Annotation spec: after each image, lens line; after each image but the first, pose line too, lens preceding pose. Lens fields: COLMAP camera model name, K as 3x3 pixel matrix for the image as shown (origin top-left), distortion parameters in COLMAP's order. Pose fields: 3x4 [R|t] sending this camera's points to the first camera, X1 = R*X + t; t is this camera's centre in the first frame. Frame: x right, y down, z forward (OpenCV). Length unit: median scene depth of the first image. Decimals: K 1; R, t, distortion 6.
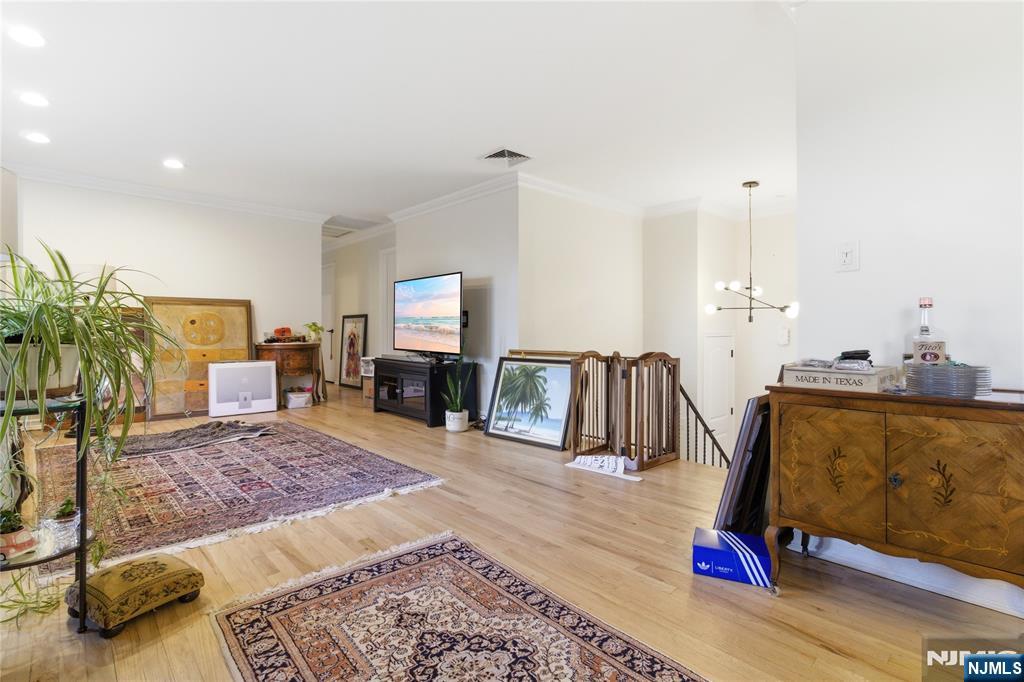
lens RADIAL K [[480.3, 0, 506.4], [0, 480.3, 335.8], [0, 0, 1]] dist [-0.011456, 0.000282]
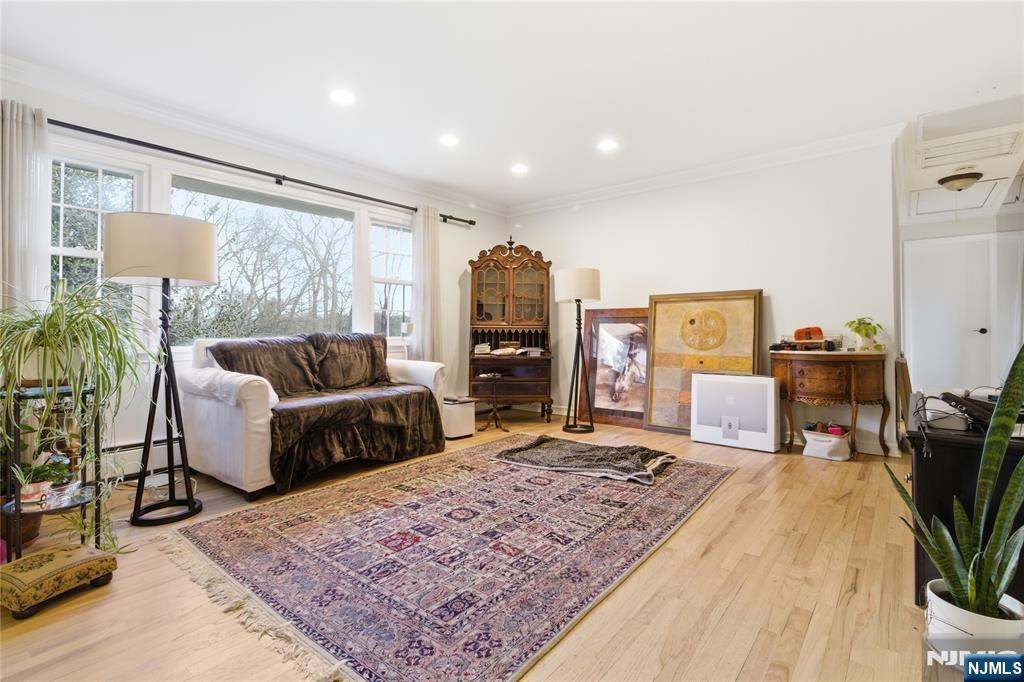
lens RADIAL K [[480.3, 0, 507.7], [0, 480.3, 332.3], [0, 0, 1]] dist [-0.011456, 0.000282]
pose [[0.149032, 0.000045, -0.988832, 0.127425], [-0.011935, 0.999927, -0.001754, -0.005178], [0.988760, 0.012063, 0.149022, 0.573003]]
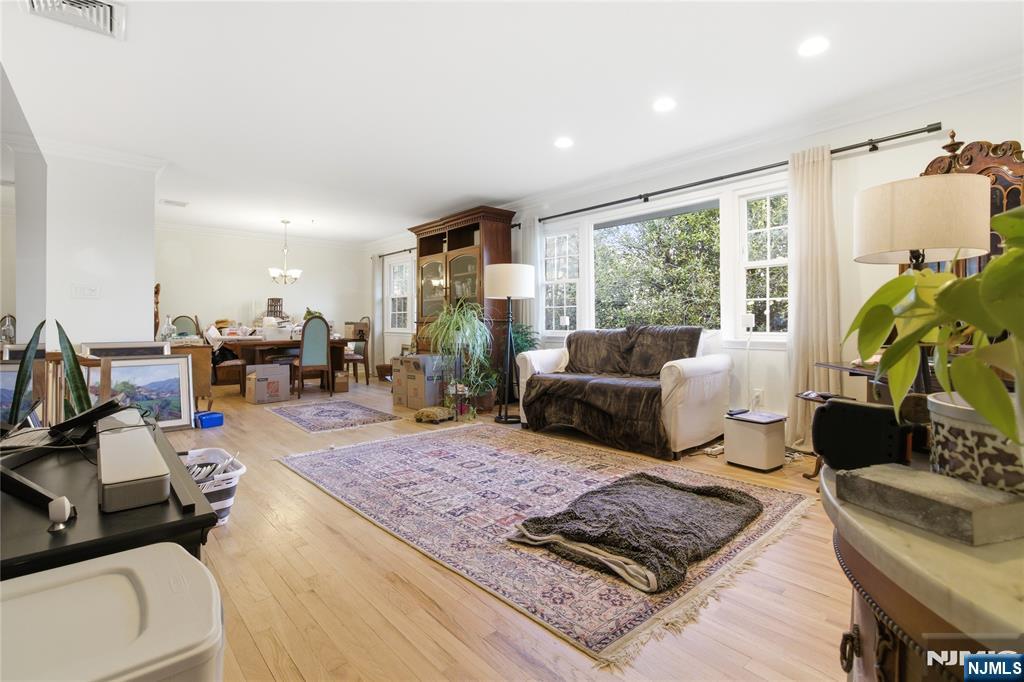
lens RADIAL K [[480.3, 0, 510.8], [0, 480.3, 320.3], [0, 0, 1]] dist [-0.011456, 0.000282]
pose [[-0.999988, 0.002459, 0.004222, -0.377005], [0.002478, 0.999987, 0.004503, -0.015278], [-0.004211, 0.004513, -0.999981, 1.193113]]
